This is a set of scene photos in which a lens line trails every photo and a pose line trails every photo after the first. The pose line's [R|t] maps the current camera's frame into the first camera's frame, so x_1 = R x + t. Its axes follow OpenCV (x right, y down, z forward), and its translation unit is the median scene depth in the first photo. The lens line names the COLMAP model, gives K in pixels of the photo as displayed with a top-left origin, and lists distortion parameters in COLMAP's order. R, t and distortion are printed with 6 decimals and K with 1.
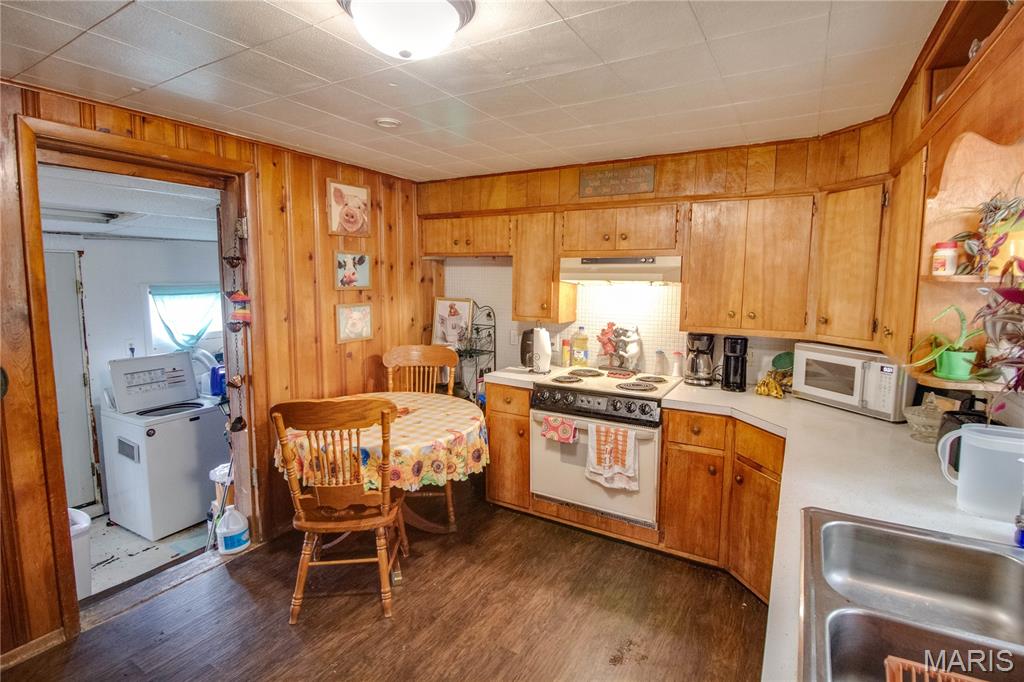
lens RADIAL K [[488.1, 0, 518.6], [0, 488.1, 326.1], [0, 0, 1]] dist [-0.014272, -0.003272]
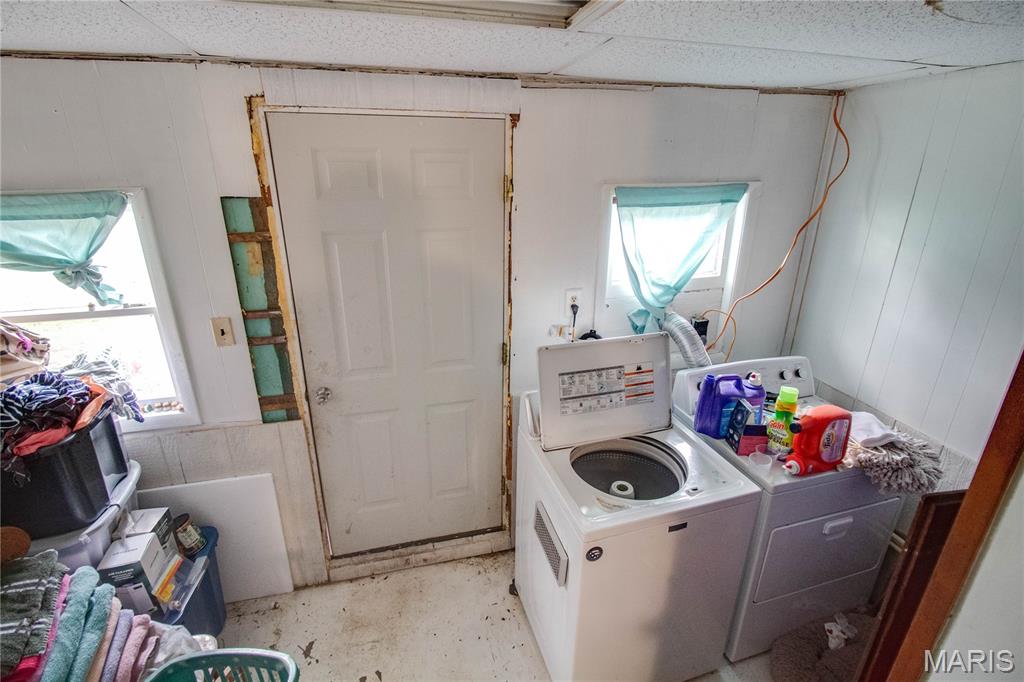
lens RADIAL K [[488.1, 0, 512.0], [0, 488.1, 333.7], [0, 0, 1]] dist [-0.014272, -0.003272]
pose [[0.712210, 0.249814, -0.656010, -0.502589], [-0.077848, 0.956877, 0.279870, -0.076091], [0.697636, -0.148257, 0.700945, 0.584550]]
